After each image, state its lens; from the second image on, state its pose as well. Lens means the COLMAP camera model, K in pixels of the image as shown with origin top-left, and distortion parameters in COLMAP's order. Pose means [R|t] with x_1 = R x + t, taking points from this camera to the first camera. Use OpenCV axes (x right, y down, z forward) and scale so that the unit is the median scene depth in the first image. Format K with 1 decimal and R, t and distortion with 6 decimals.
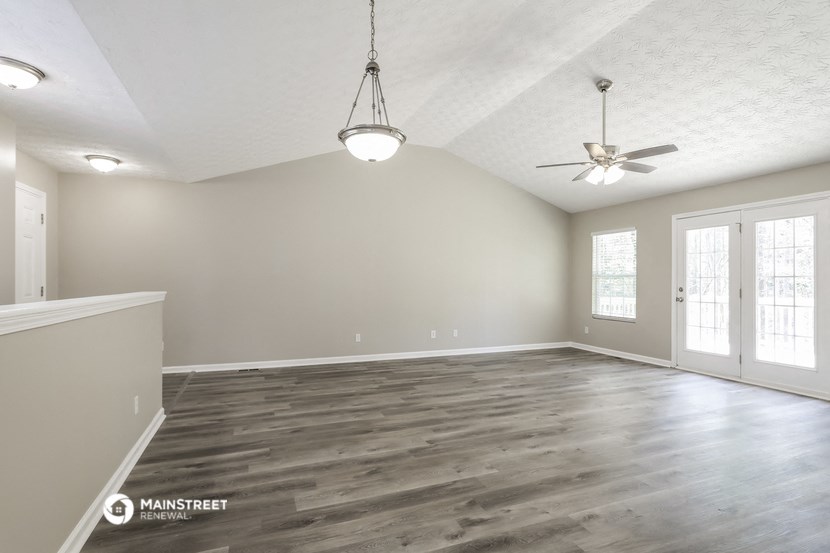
lens RADIAL K [[402.3, 0, 414.0], [0, 402.3, 279.5], [0, 0, 1]] dist [-0.002258, 0.000194]
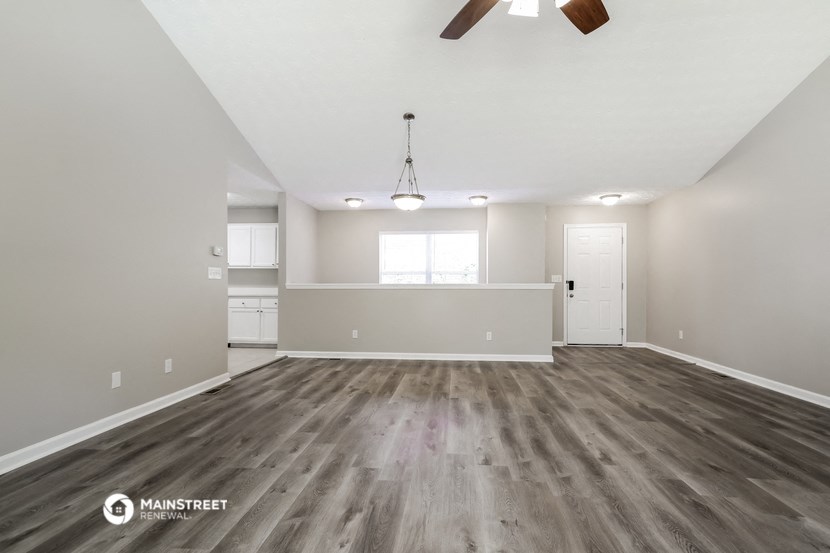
lens RADIAL K [[402.3, 0, 415.2], [0, 402.3, 280.8], [0, 0, 1]] dist [-0.002258, 0.000194]
pose [[-0.459037, -0.021431, -0.888159, 0.989693], [0.000656, 0.999701, -0.024461, 0.063658], [0.888417, -0.011812, -0.458885, 1.215644]]
